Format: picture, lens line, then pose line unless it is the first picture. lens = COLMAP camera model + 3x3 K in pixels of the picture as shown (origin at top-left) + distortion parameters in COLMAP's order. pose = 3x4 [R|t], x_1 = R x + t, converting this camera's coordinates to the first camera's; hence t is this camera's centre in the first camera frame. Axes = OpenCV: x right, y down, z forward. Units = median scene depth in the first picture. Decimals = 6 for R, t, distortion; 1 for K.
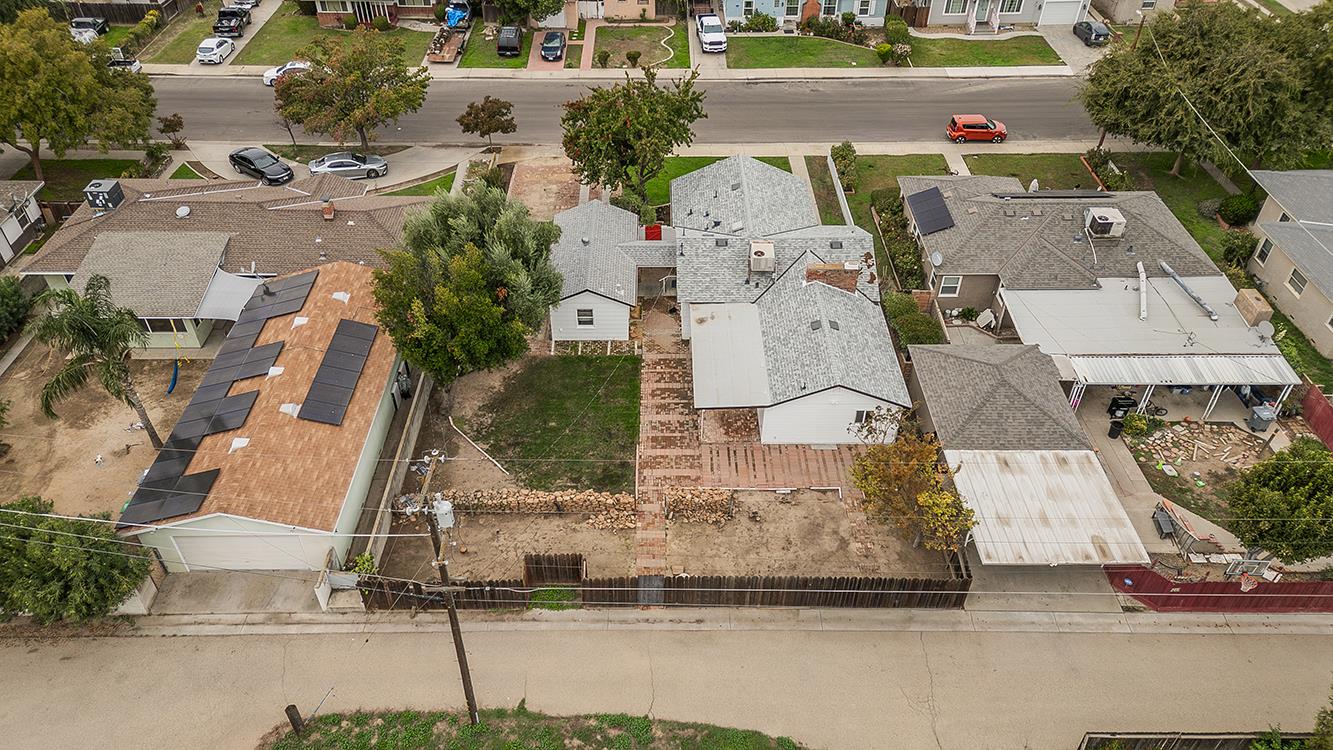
lens RADIAL K [[924.6, 0, 663.5], [0, 924.6, 374.3], [0, 0, 1]] dist [0.081095, -0.050810]
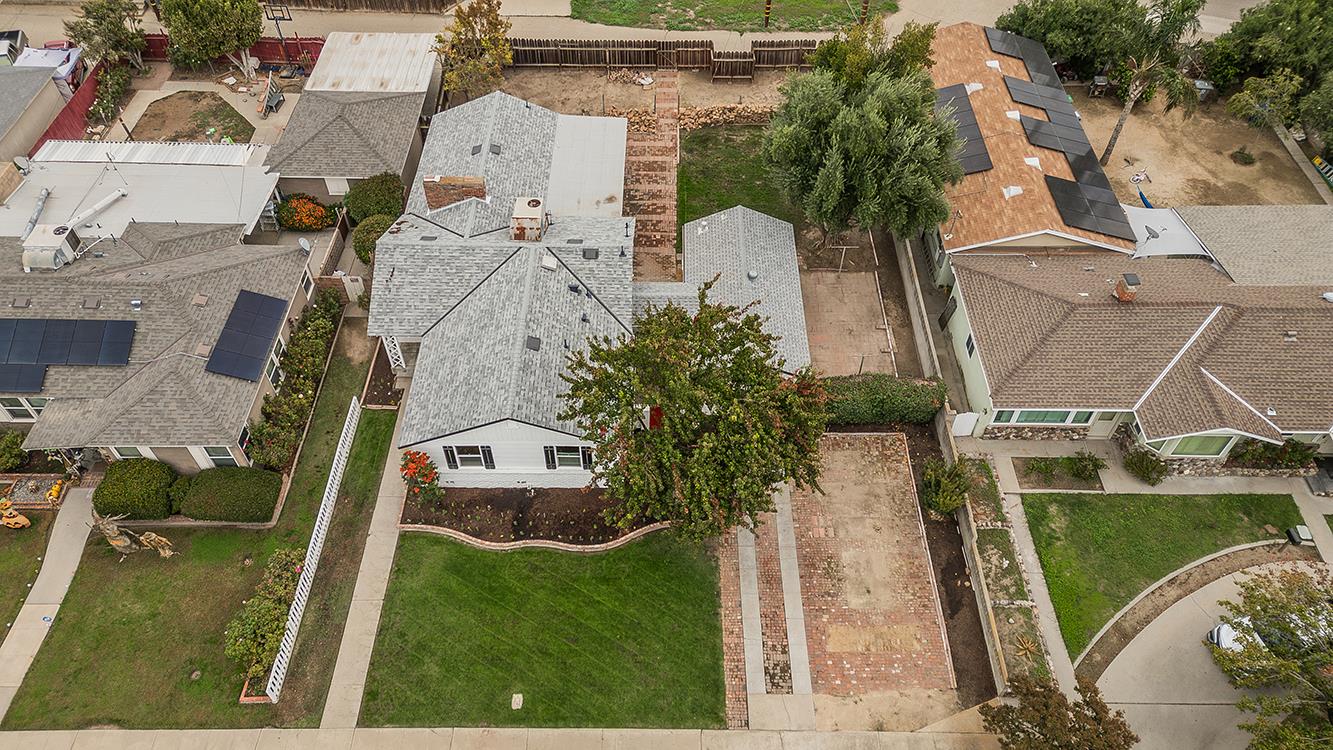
lens RADIAL K [[924.6, 0, 666.6], [0, 924.6, 371.4], [0, 0, 1]] dist [0.081095, -0.050810]
pose [[-0.999911, -0.013066, 0.002776, -0.019894], [0.002522, 0.019456, 0.999808, -1.026965], [-0.013118, 0.999725, -0.019422, 1.255756]]
